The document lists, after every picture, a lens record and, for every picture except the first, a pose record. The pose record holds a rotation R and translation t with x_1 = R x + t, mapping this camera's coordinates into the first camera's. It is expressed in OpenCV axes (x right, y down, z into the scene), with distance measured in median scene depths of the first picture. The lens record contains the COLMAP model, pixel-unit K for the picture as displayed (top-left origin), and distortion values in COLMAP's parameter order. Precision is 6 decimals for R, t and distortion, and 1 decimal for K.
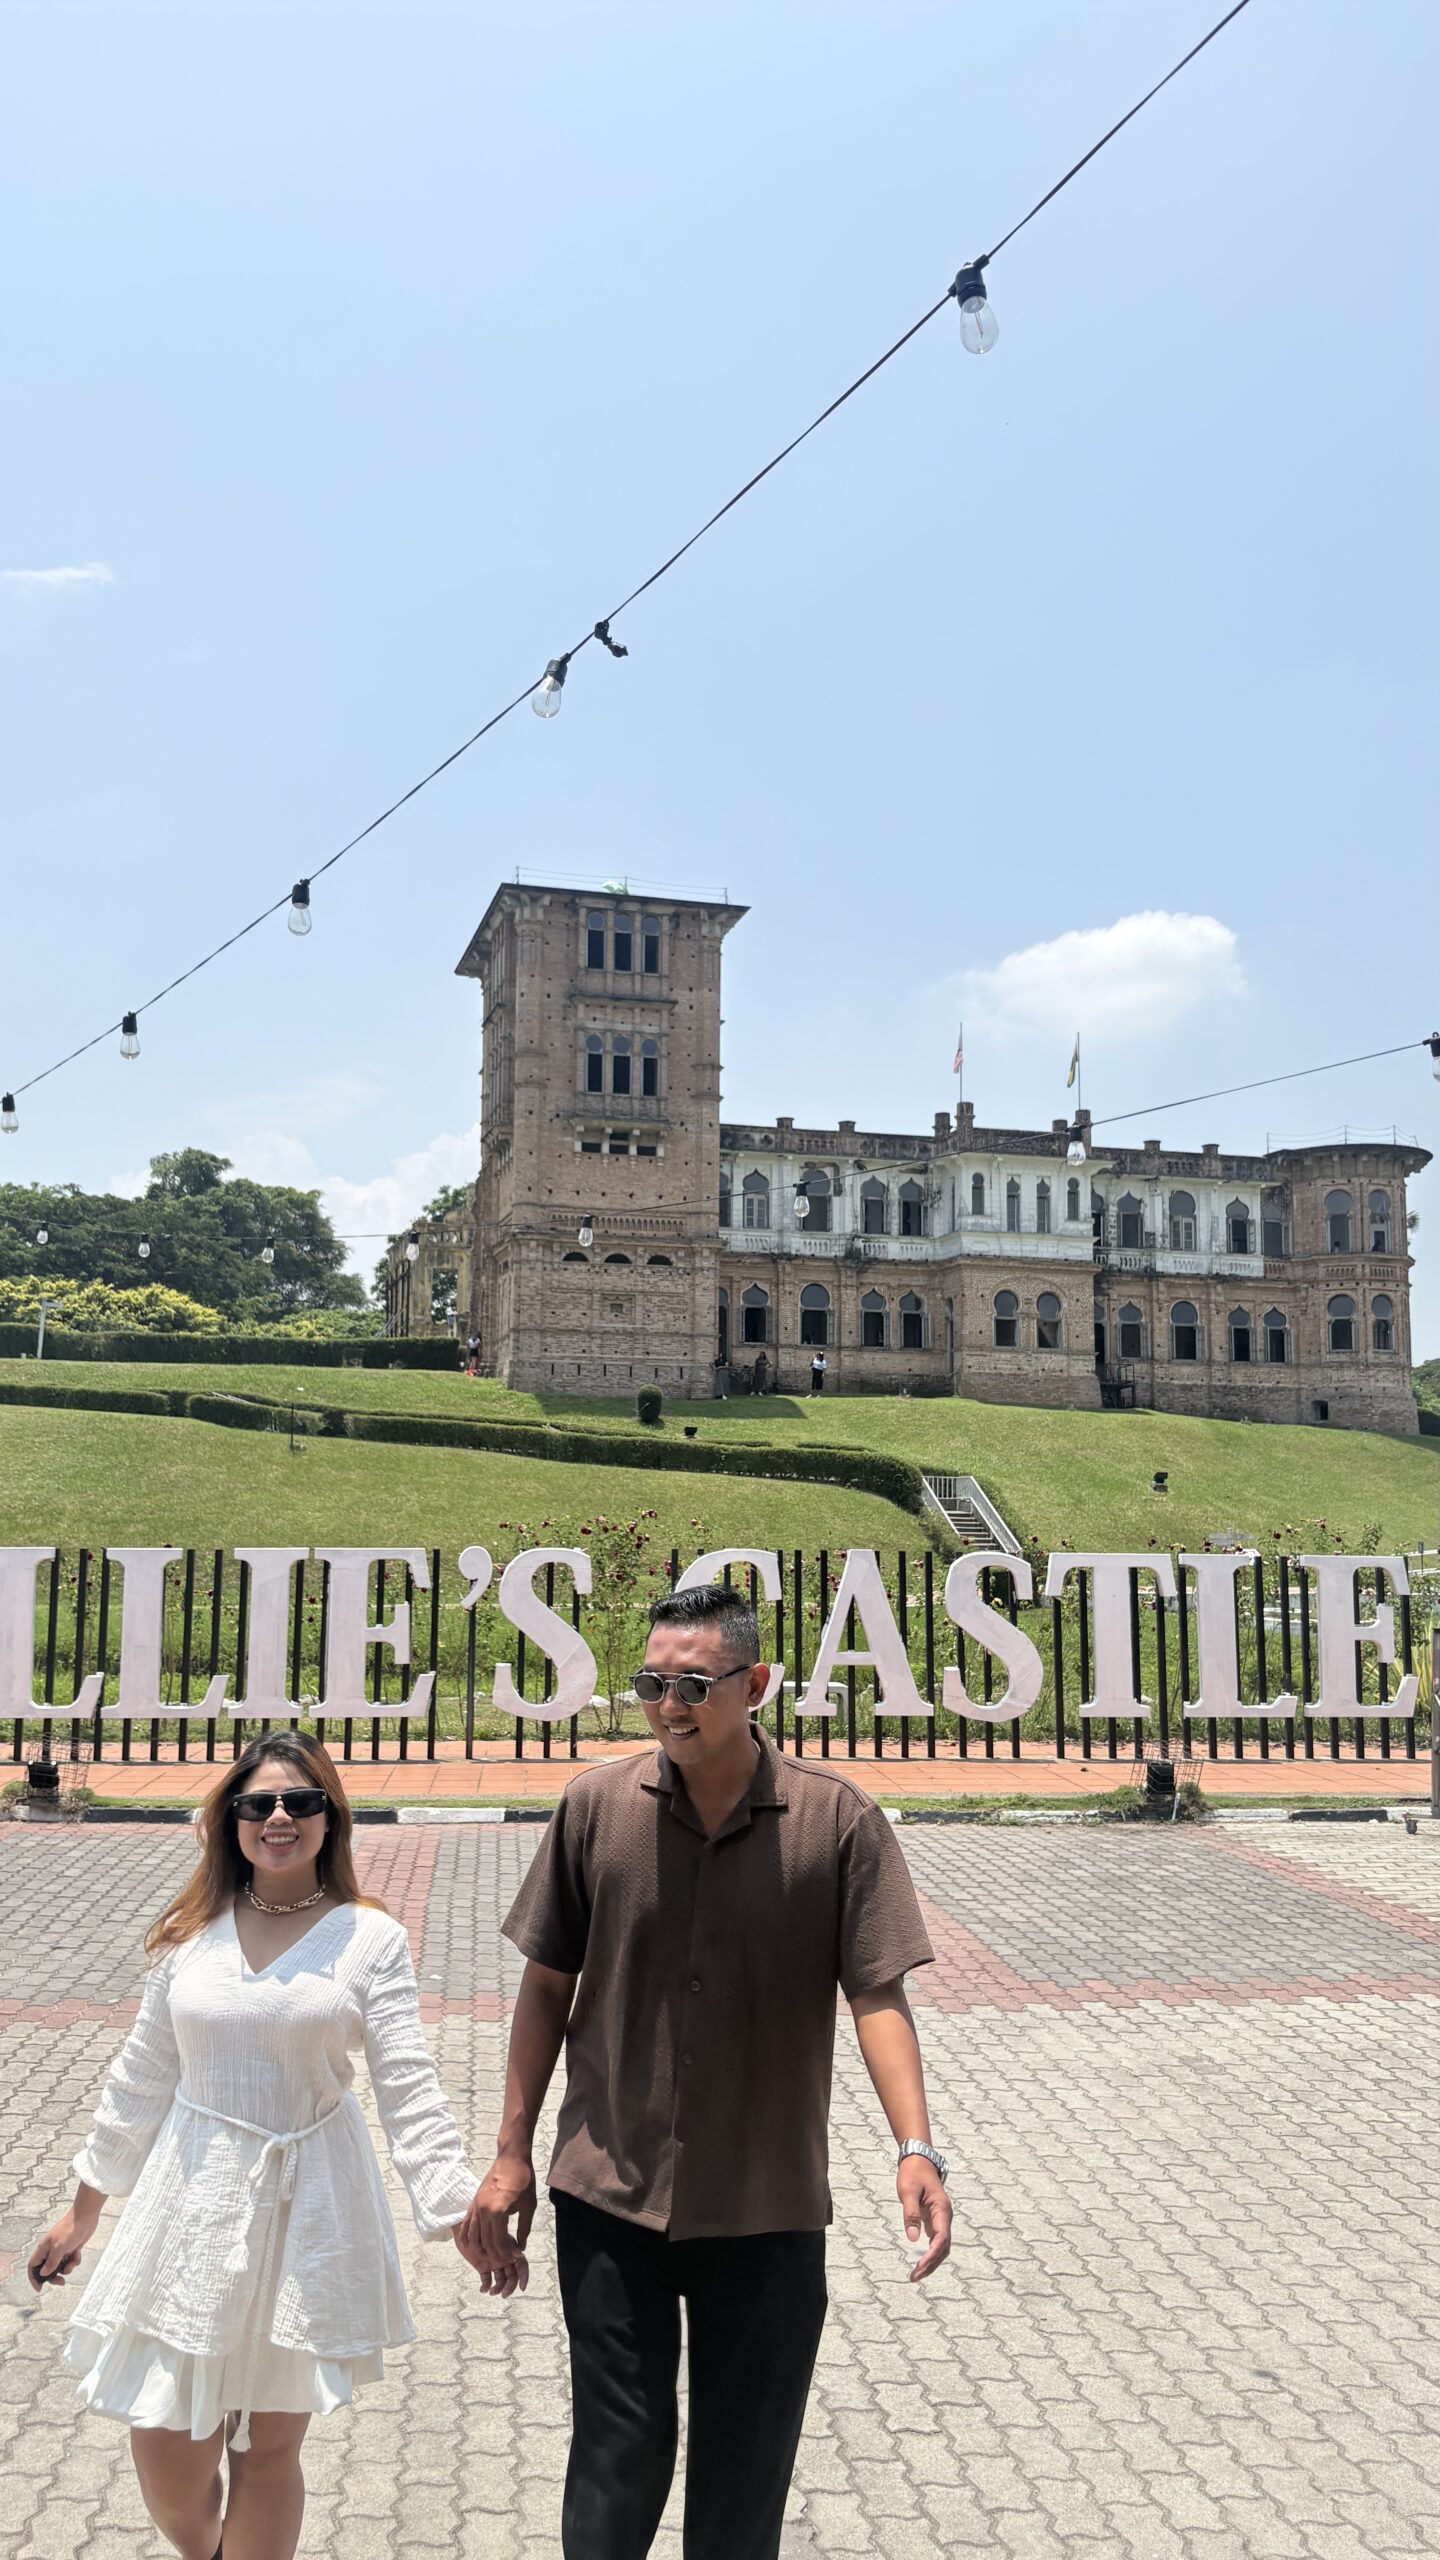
lens RADIAL K [[1955.4, 0, 720.0], [0, 1955.4, 1280.0], [0, 0, 1]] dist [0.220175, -0.431384]
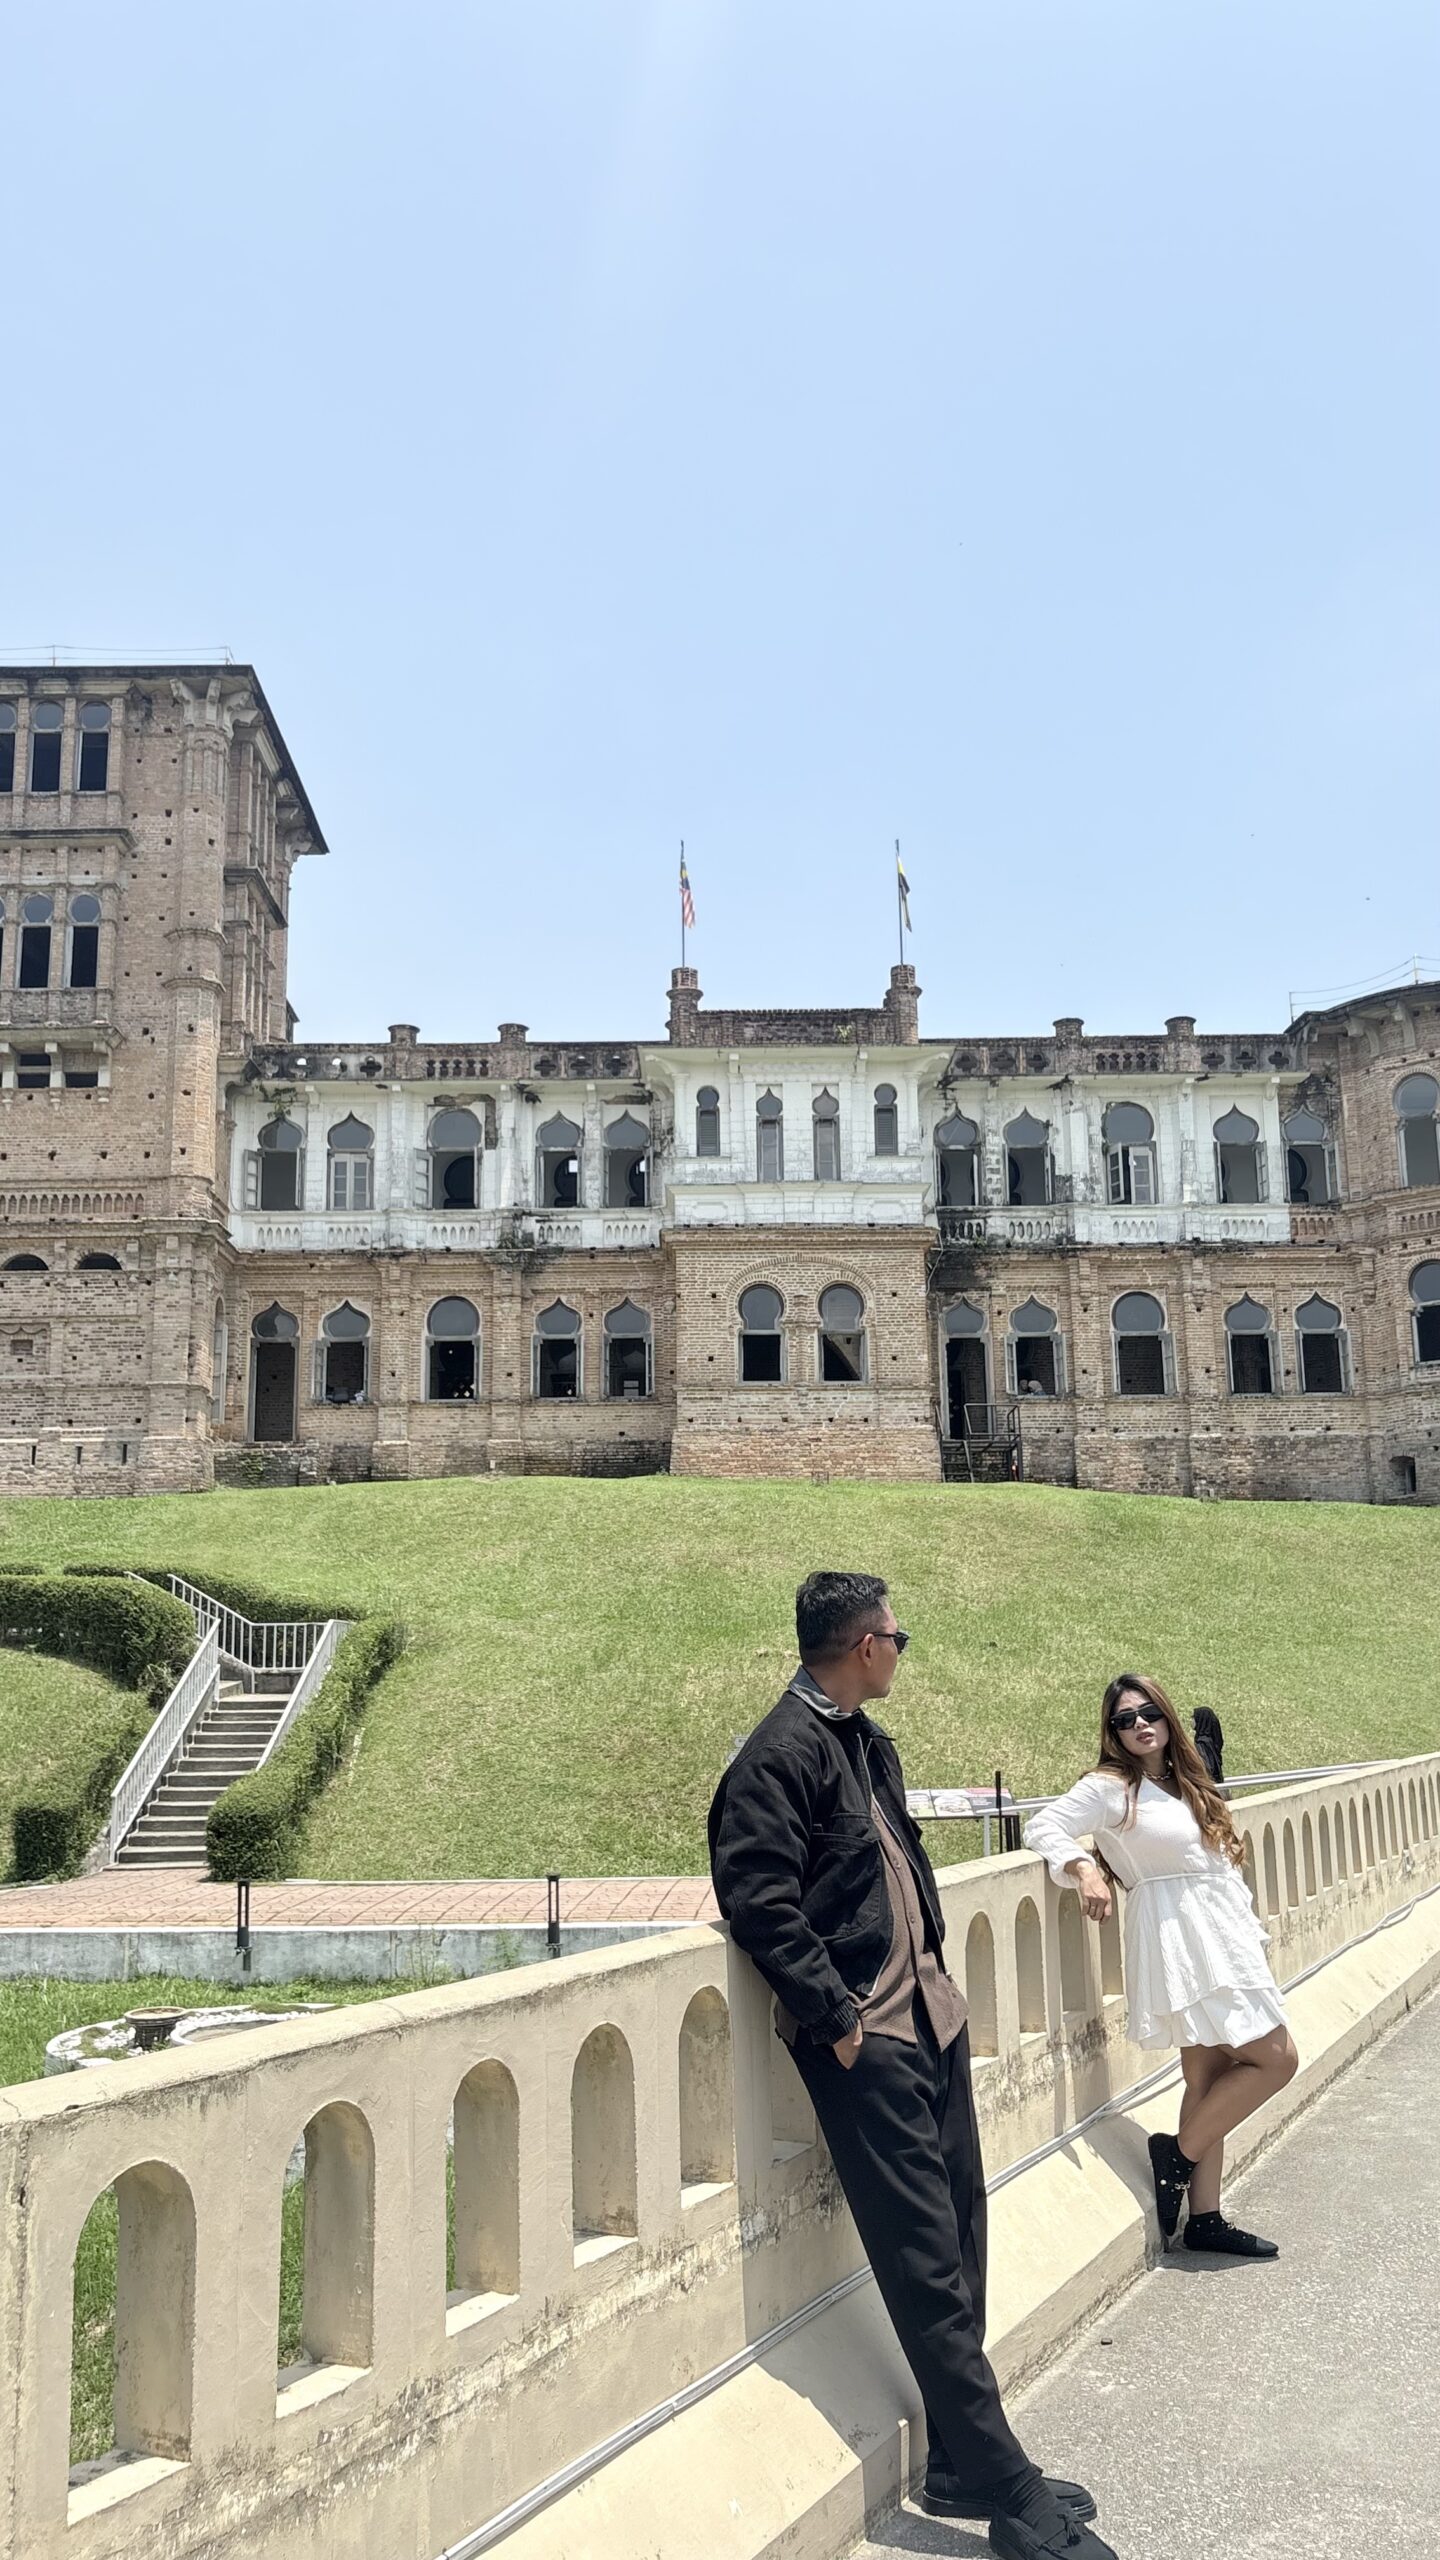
lens RADIAL K [[1999.4, 0, 722.9], [0, 1999.4, 1246.5], [0, 0, 1]] dist [0.120123, -0.001726]
pose [[0.963181, -0.076843, -0.257639, 0.284375], [0.051835, 0.993382, -0.102498, 0.053188], [0.263810, 0.085369, 0.960789, 0.439440]]
